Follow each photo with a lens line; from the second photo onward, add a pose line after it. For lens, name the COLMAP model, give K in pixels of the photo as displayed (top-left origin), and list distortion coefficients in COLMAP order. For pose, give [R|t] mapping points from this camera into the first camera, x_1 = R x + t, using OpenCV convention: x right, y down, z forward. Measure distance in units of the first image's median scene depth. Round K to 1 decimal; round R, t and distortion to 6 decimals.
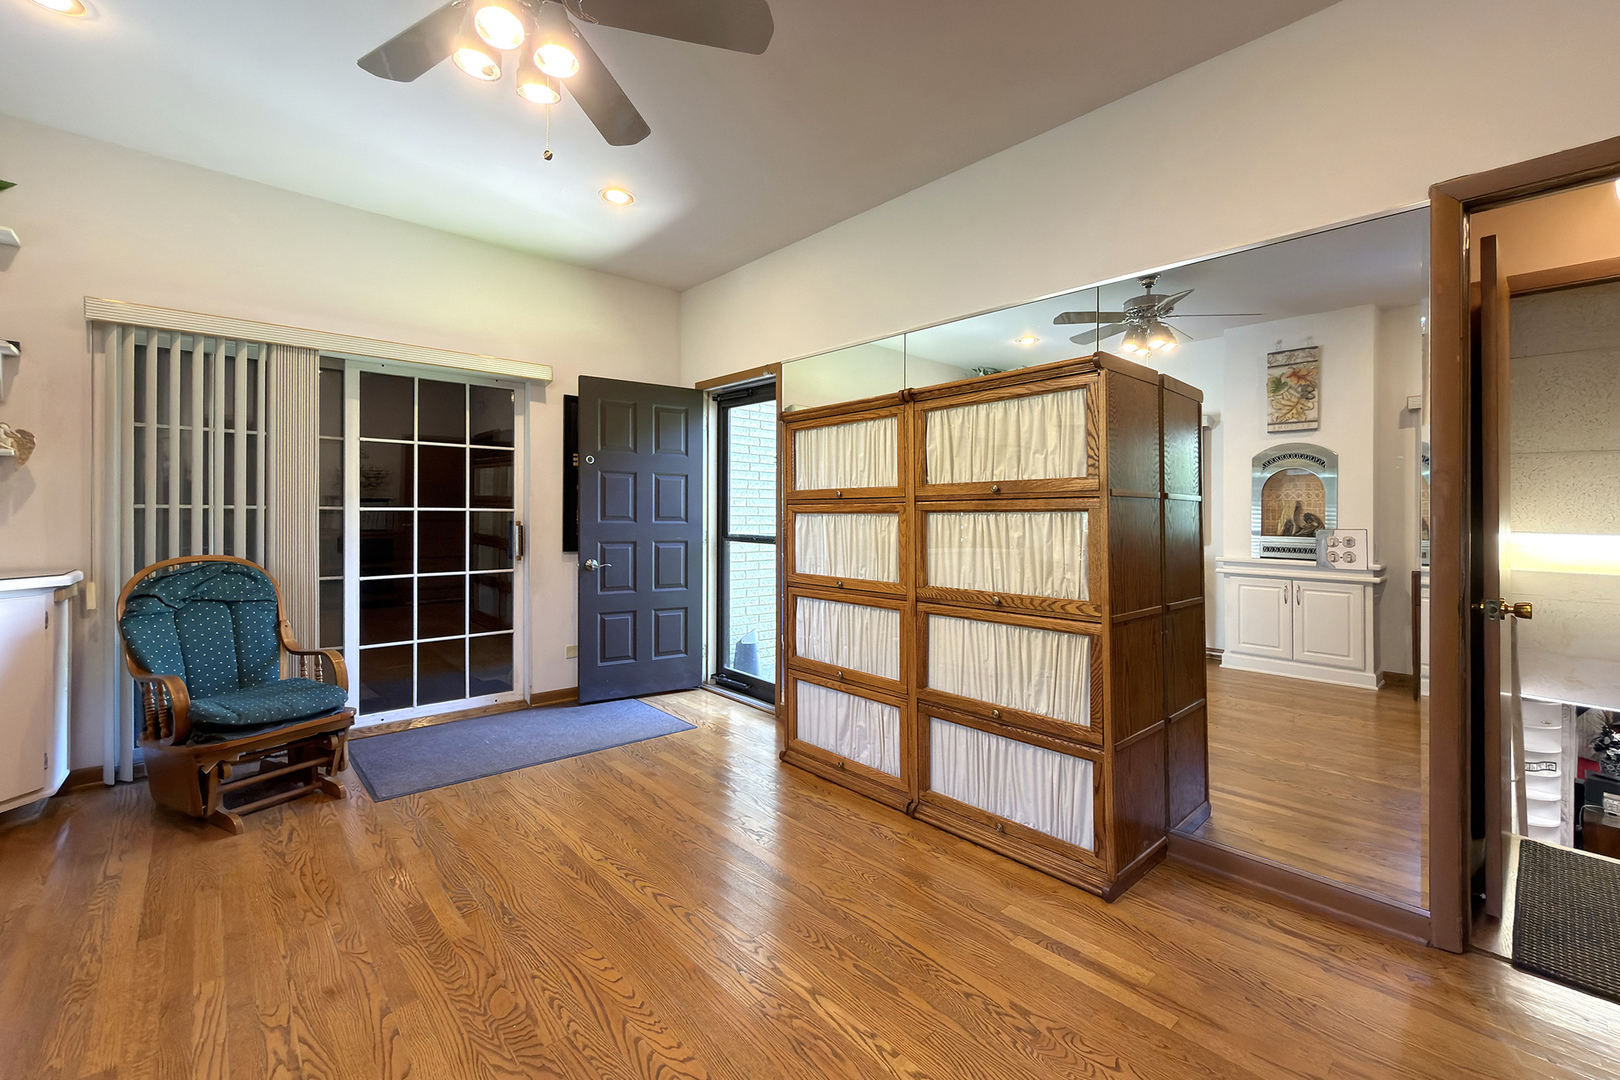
lens RADIAL K [[653.4, 0, 811.3], [0, 653.4, 525.9], [0, 0, 1]] dist [-0.002152, 0.000161]
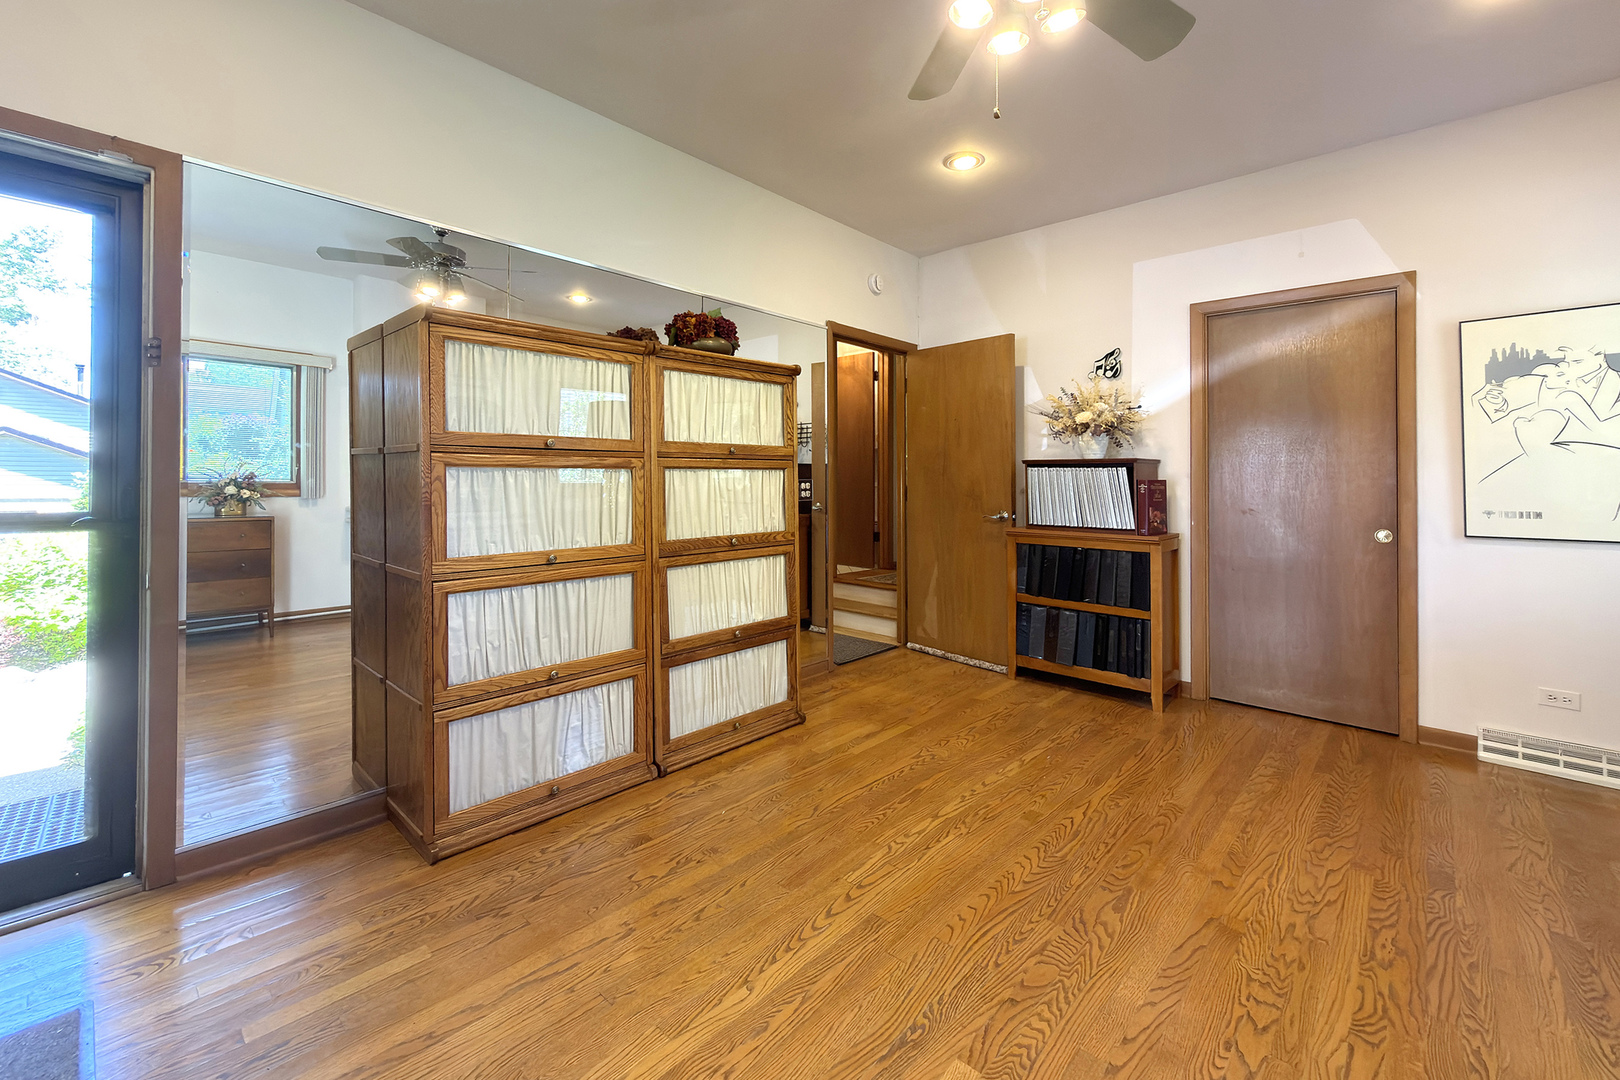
lens RADIAL K [[653.4, 0, 817.4], [0, 653.4, 470.7], [0, 0, 1]] dist [-0.002152, 0.000161]
pose [[-0.062576, 0.000592, 0.998040, -0.982100], [0.006248, 0.999980, -0.000202, -0.017774], [-0.998021, 0.006223, -0.062578, 0.955896]]
